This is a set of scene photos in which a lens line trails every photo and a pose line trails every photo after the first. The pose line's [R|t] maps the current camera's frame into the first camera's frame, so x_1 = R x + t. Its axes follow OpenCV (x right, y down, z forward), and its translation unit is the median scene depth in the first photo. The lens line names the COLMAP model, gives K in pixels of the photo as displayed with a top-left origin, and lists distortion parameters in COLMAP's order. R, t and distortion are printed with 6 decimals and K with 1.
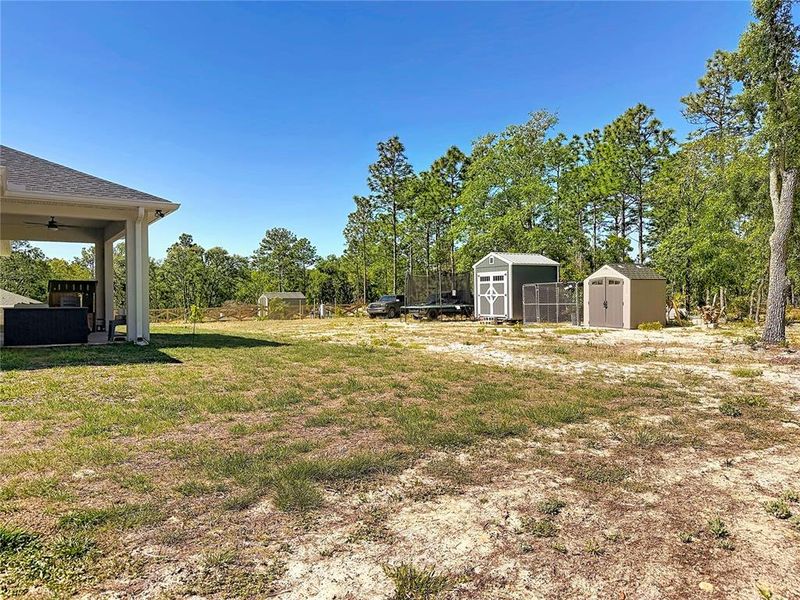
lens RADIAL K [[589.2, 0, 400.3], [0, 589.2, 329.6], [0, 0, 1]] dist [0.044704, -0.063443]
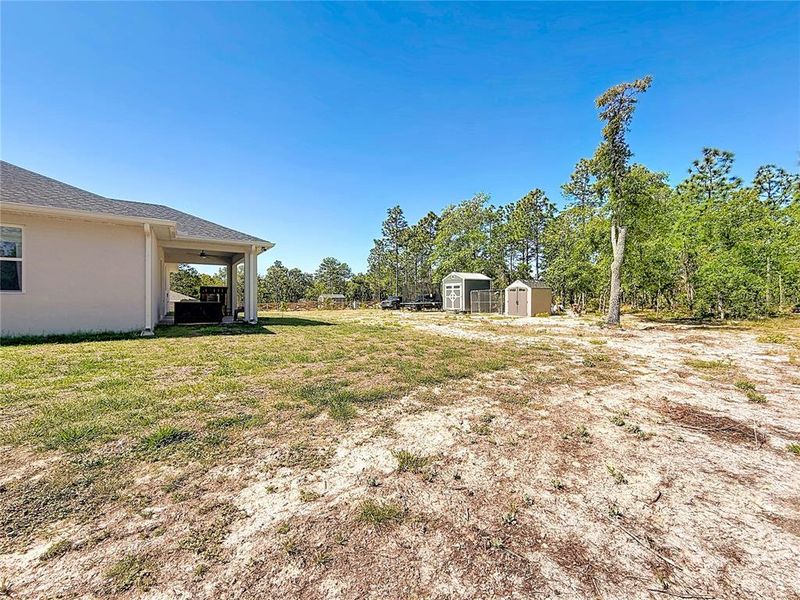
lens RADIAL K [[589.2, 0, 392.5], [0, 589.2, 298.6], [0, 0, 1]] dist [0.044704, -0.063443]
pose [[0.999237, 0.006613, 0.038489, -0.091616], [-0.003962, 0.997639, -0.068555, 0.067874], [-0.038851, 0.068350, 0.996905, -0.734967]]
